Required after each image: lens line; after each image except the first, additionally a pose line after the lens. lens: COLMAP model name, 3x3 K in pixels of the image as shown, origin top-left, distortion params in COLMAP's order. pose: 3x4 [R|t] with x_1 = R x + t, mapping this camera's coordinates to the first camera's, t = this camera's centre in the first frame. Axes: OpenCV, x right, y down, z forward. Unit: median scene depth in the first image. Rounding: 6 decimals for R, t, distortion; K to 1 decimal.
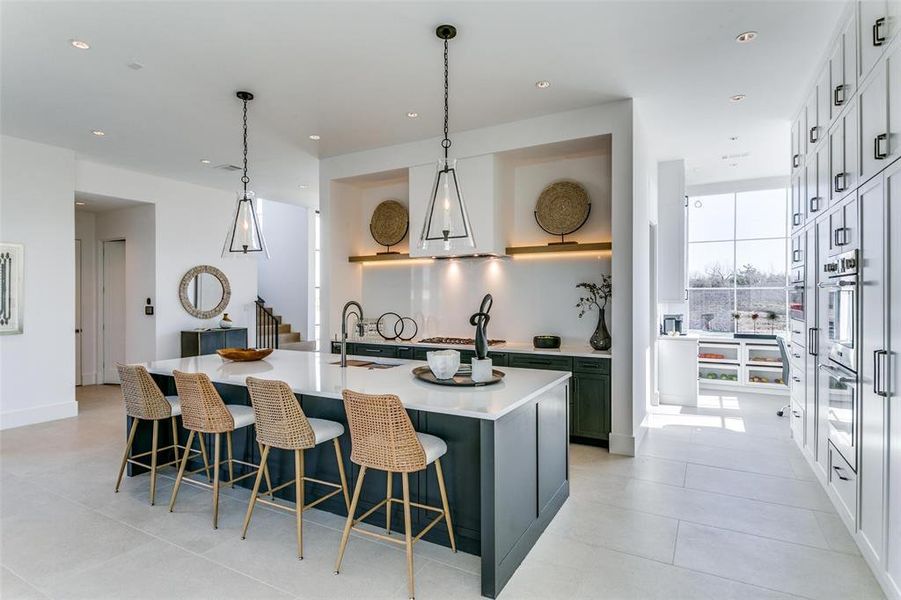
lens RADIAL K [[478.0, 0, 453.6], [0, 478.0, 297.3], [0, 0, 1]] dist [0.000488, -0.000042]
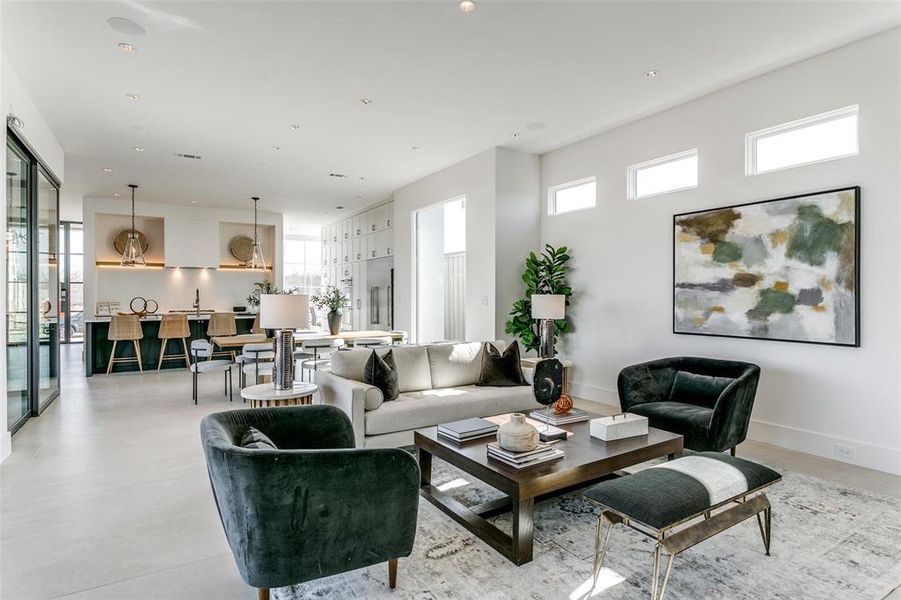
lens RADIAL K [[478.0, 0, 453.6], [0, 478.0, 297.3], [0, 0, 1]] dist [0.000488, -0.000042]
pose [[0.495924, -0.003828, 0.868357, -1.222533], [-0.000391, 0.999989, 0.004631, 0.027842], [-0.868366, -0.002637, 0.495917, -0.950629]]
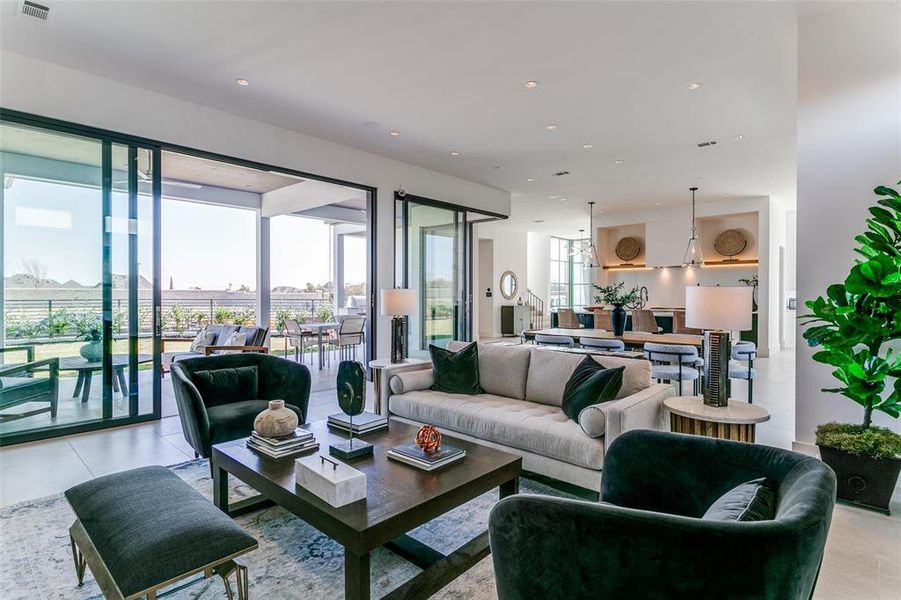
lens RADIAL K [[461.3, 0, 451.3], [0, 461.3, 295.2], [0, 0, 1]] dist [0.000496, -0.000091]
pose [[0.970317, 0.003702, -0.241807, -0.448965], [-0.003267, 0.999992, 0.002200, 0.037291], [0.241813, -0.001345, 0.970322, -1.193041]]
